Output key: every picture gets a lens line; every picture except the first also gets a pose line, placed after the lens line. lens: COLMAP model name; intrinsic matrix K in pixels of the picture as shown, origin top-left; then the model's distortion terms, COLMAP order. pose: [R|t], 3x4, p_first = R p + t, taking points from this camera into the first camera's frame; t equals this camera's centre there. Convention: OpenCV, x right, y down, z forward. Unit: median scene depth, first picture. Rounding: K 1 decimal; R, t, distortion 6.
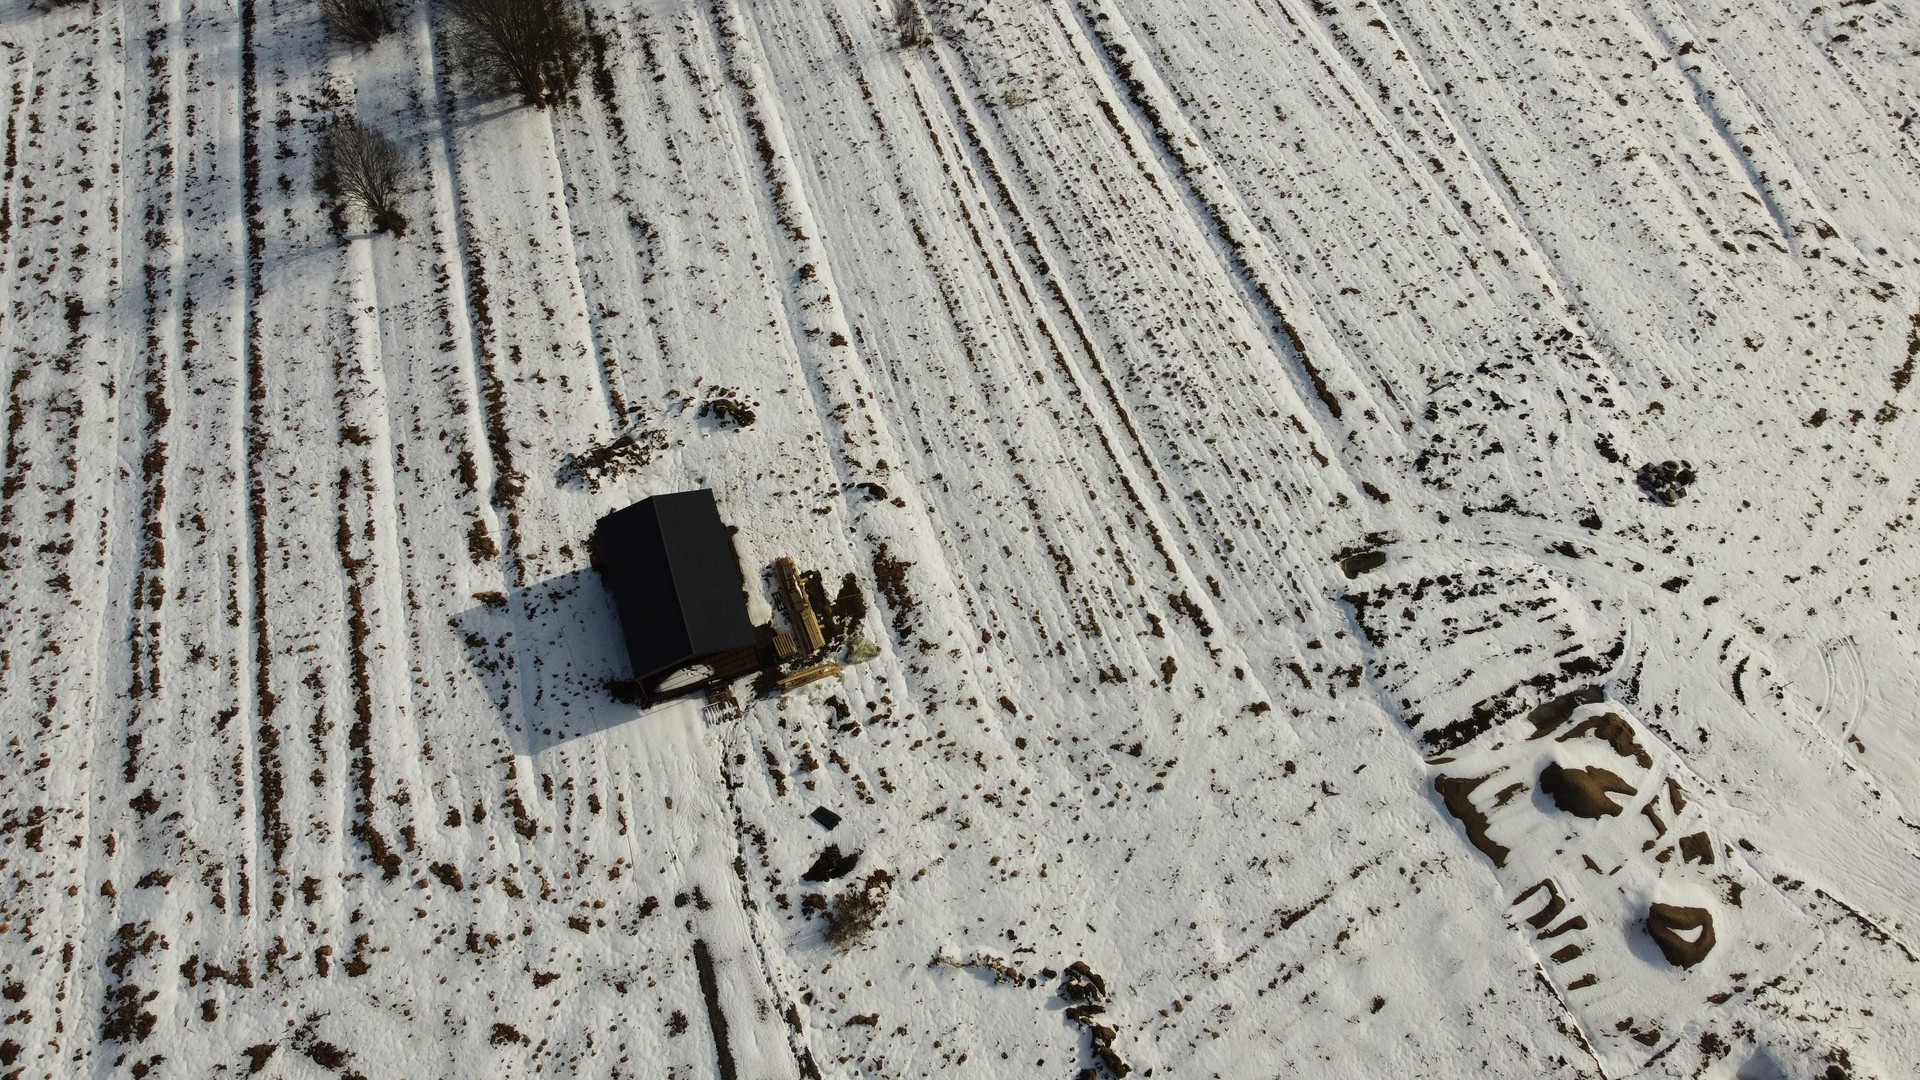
lens RADIAL K [[1450.1, 0, 950.2], [0, 1450.1, 537.2], [0, 0, 1]] dist [0.005301, -0.009099]
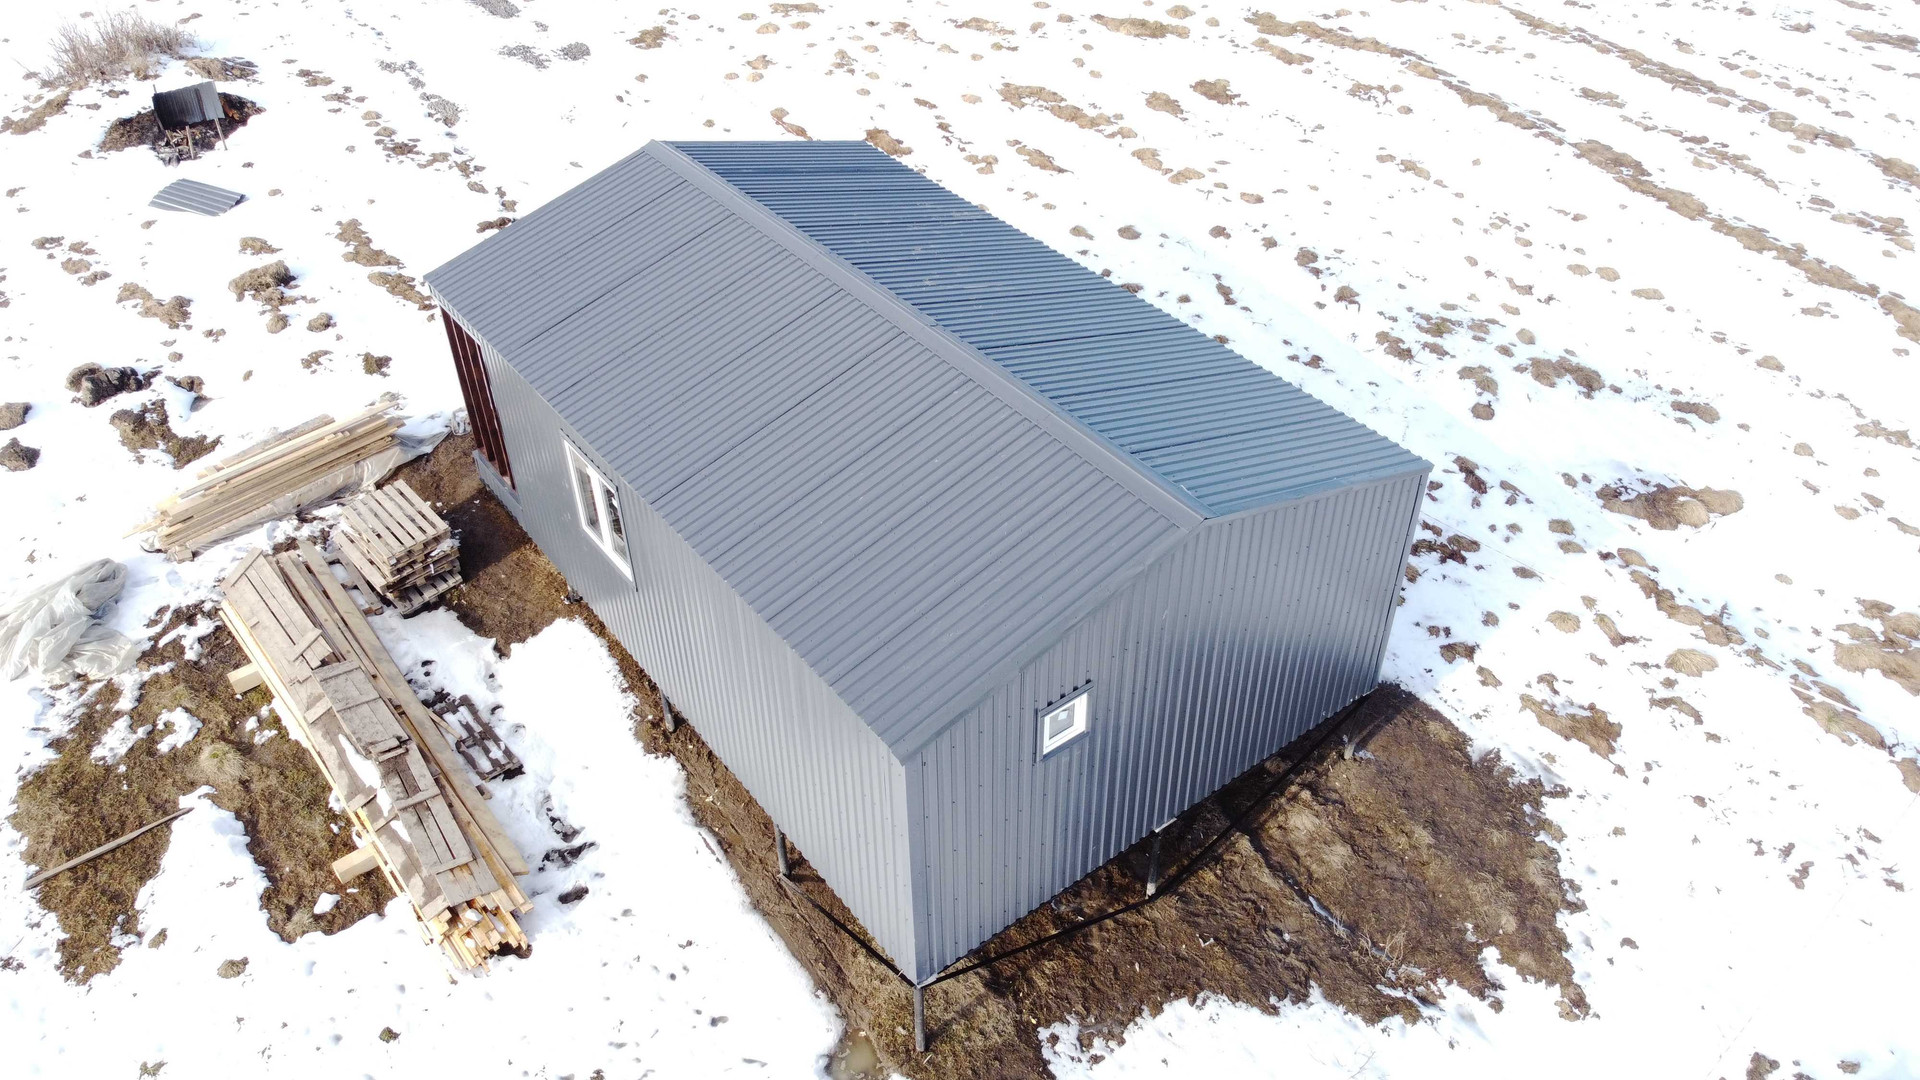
lens RADIAL K [[1450.1, 0, 946.3], [0, 1450.1, 538.4], [0, 0, 1]] dist [0.005301, -0.009099]
pose [[-0.947510, 0.214379, -0.237205, -0.142143], [-0.266489, -0.119604, 0.956388, -0.170530], [0.176659, 0.969400, 0.170456, 0.973578]]
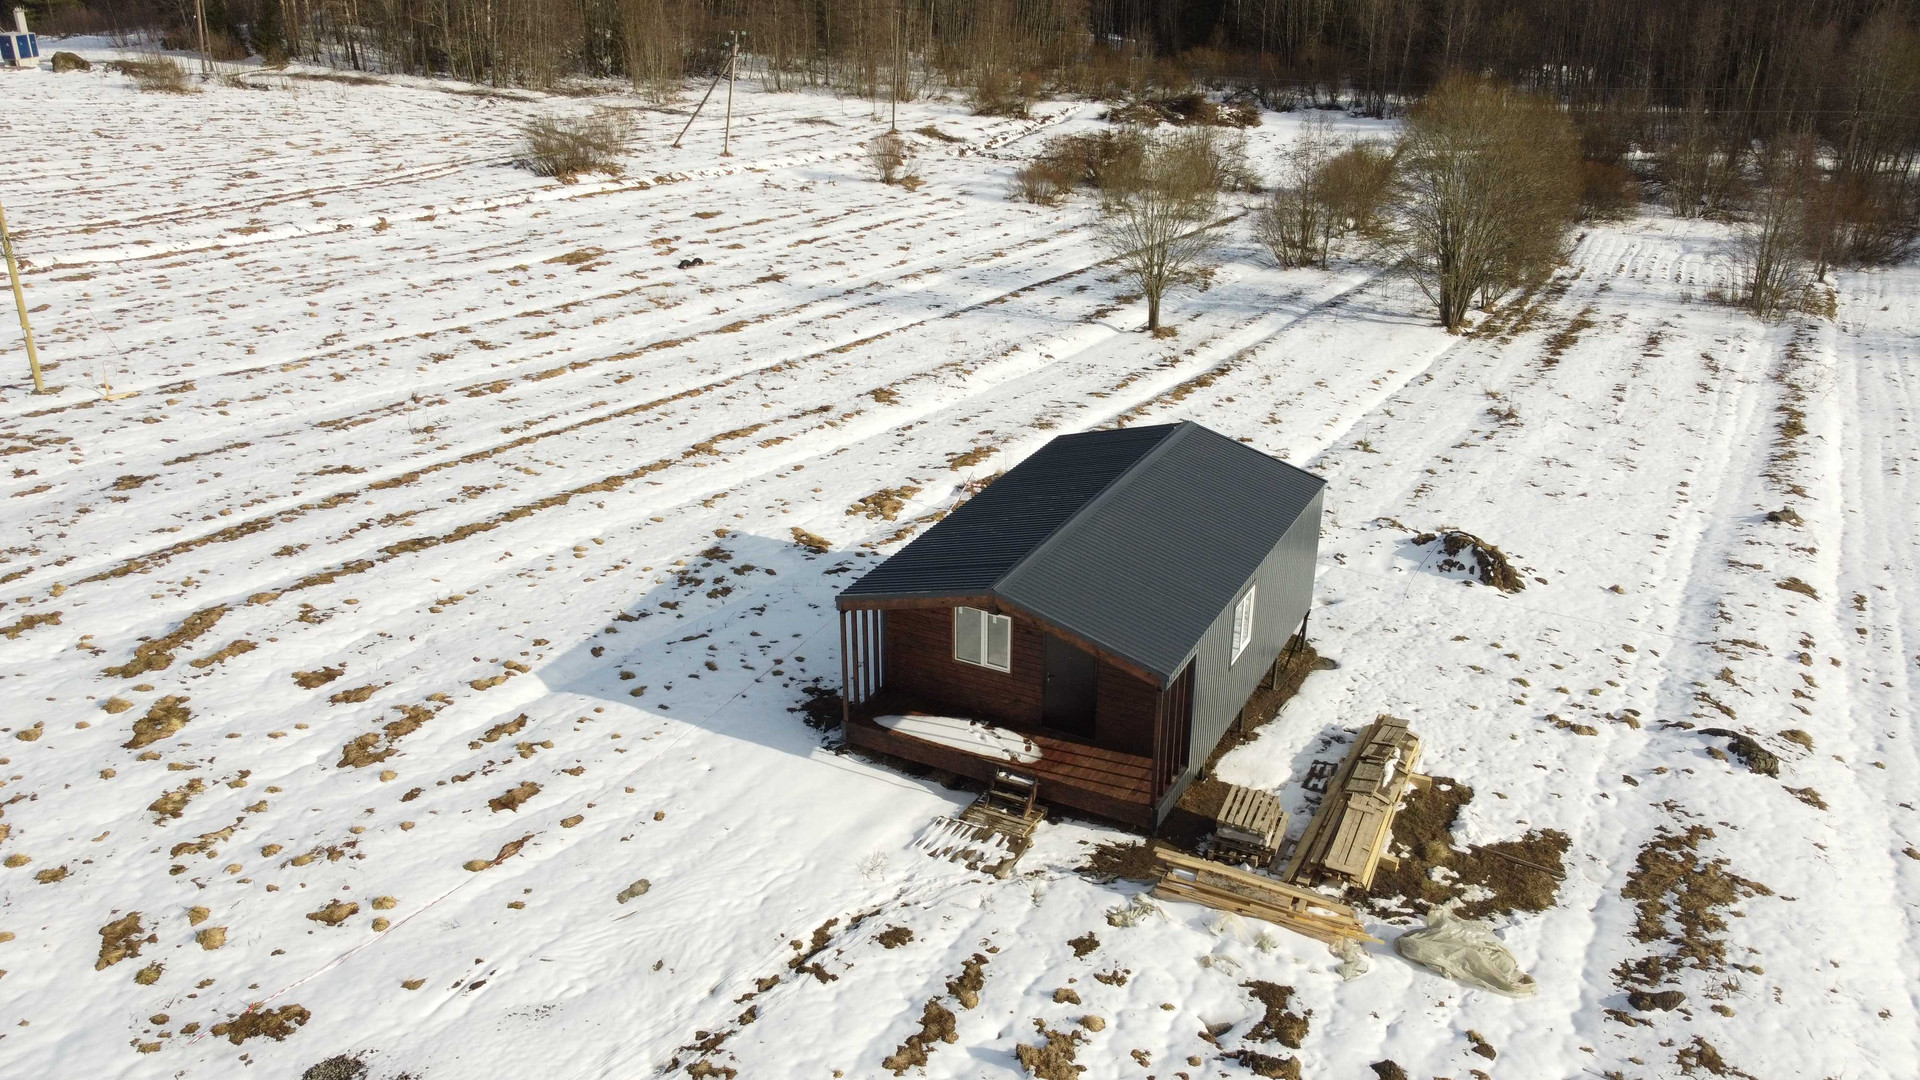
lens RADIAL K [[1450.1, 0, 954.7], [0, 1450.1, 538.0], [0, 0, 1]] dist [0.005301, -0.009099]
pose [[0.689774, 0.298114, -0.659803, 0.032784], [-0.629612, 0.696935, -0.343321, 0.181823], [0.357491, 0.652234, 0.668424, 0.720621]]
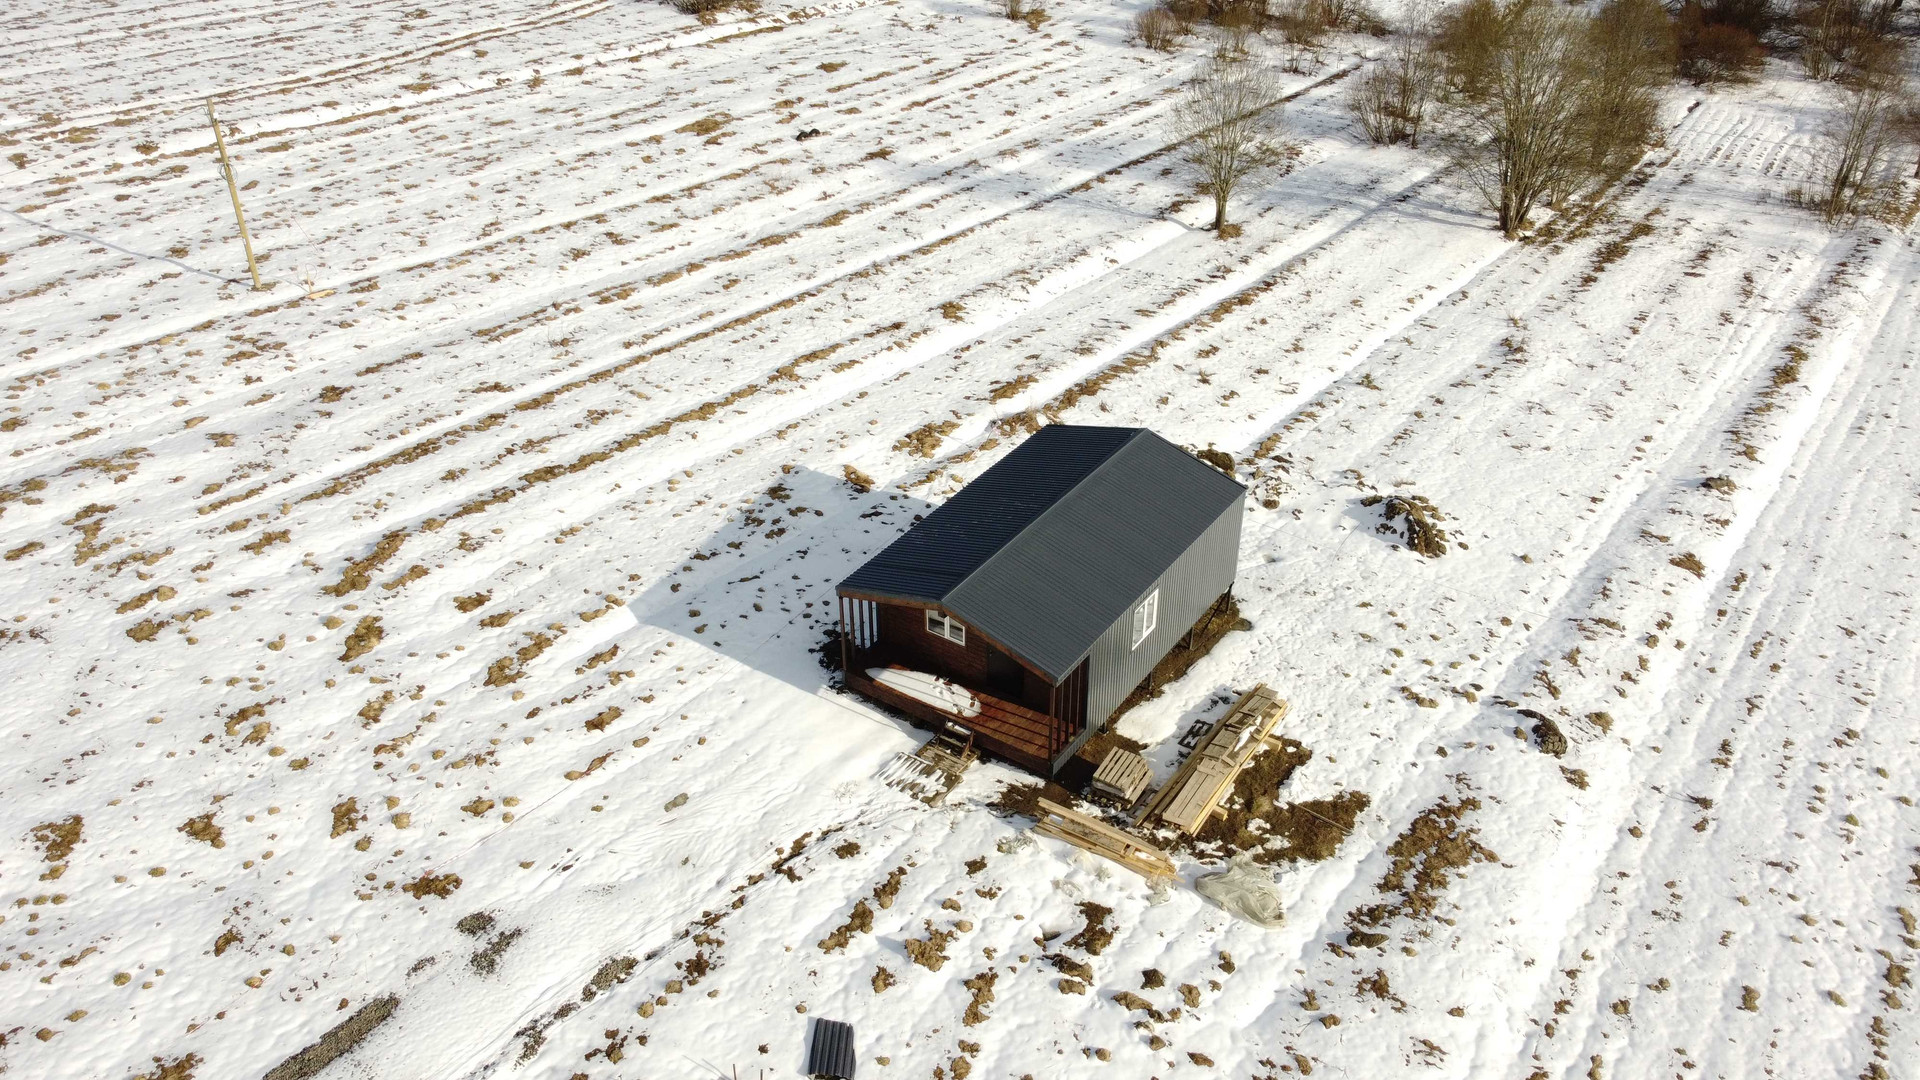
lens RADIAL K [[1450.1, 0, 954.9], [0, 1450.1, 536.6], [0, 0, 1]] dist [0.005301, -0.009099]
pose [[0.599630, 0.444372, -0.665566, 0.114835], [-0.691225, 0.706707, -0.150906, 0.124524], [0.403302, 0.550544, 0.730924, 0.617650]]
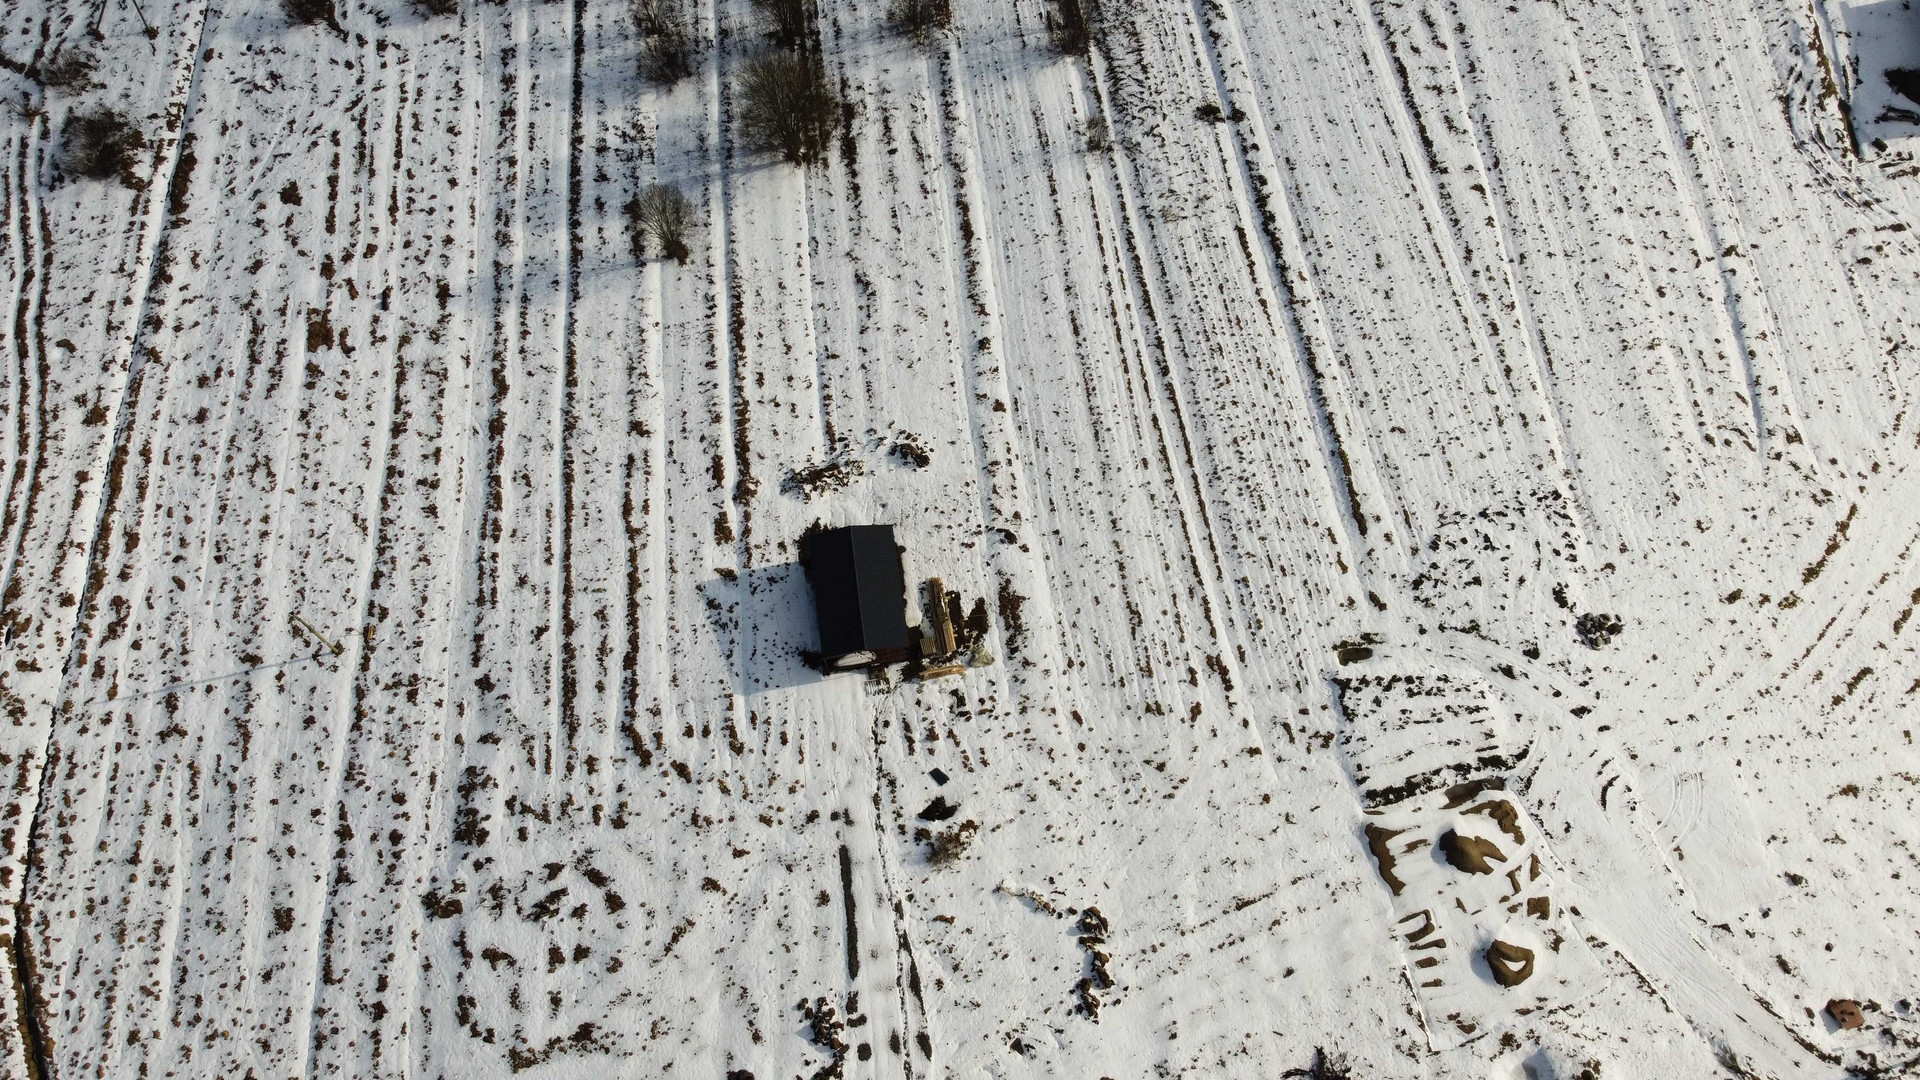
lens RADIAL K [[1450.1, 0, 950.5], [0, 1450.1, 536.2], [0, 0, 1]] dist [0.005301, -0.009099]
pose [[0.984165, 0.161140, -0.073850, -0.005803], [-0.150977, 0.980335, 0.127080, -0.211304], [0.092875, -0.113918, 0.989139, -0.375574]]
